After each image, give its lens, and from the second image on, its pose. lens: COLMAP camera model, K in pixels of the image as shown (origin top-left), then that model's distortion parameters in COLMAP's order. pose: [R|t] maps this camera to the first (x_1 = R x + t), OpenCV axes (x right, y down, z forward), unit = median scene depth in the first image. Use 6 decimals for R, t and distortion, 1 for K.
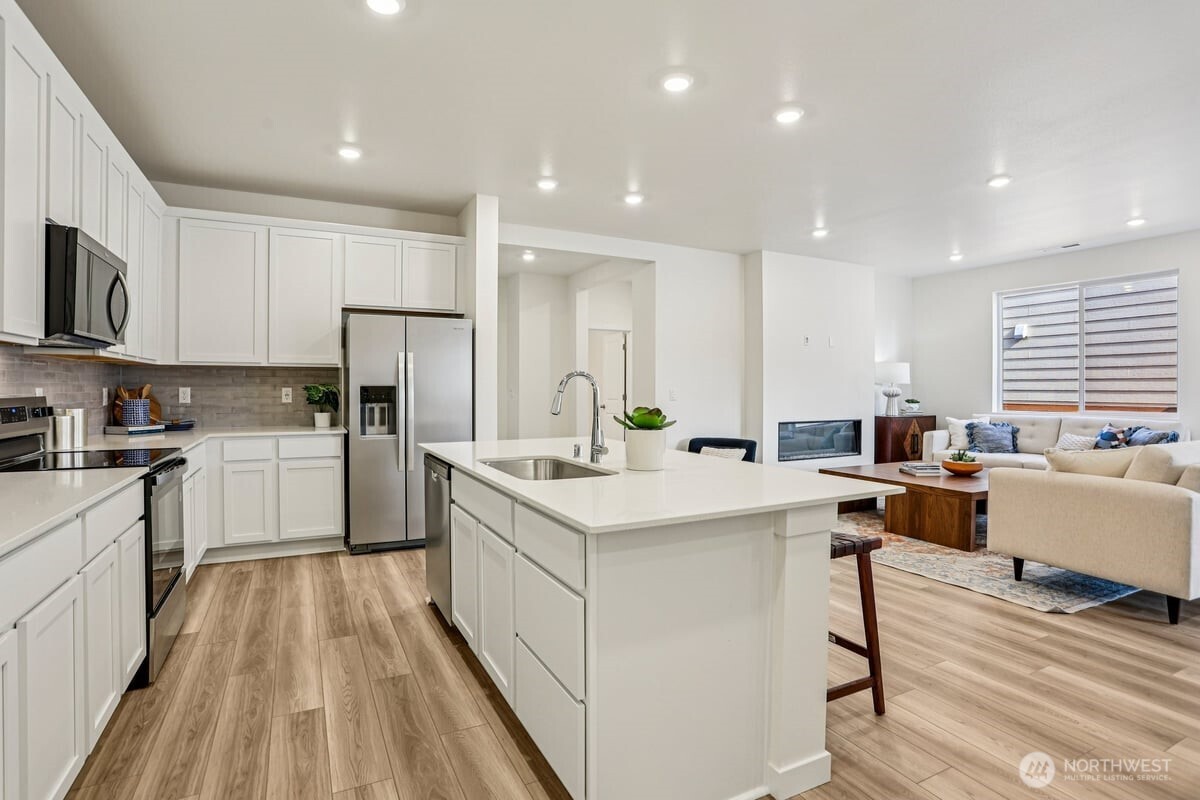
lens RADIAL K [[602.0, 0, 607.7], [0, 602.0, 392.4], [0, 0, 1]] dist [-0.058985, 0.021077]
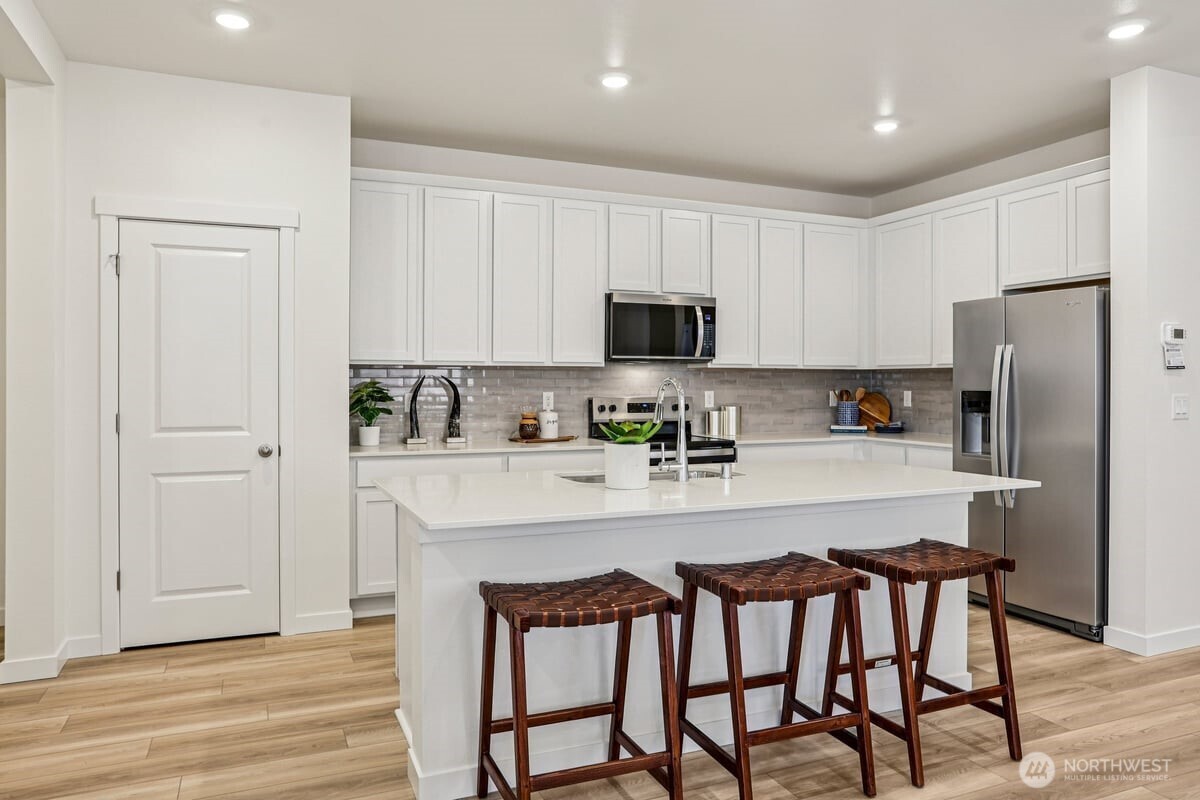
lens RADIAL K [[815.5, 0, 599.7], [0, 815.5, 388.8], [0, 0, 1]] dist [-0.056887, 0.063910]
pose [[-0.067782, 0.003334, -0.997695, 0.711385], [-0.009647, 0.999945, 0.003996, -0.012741], [0.997653, 0.009895, -0.067746, 0.591871]]
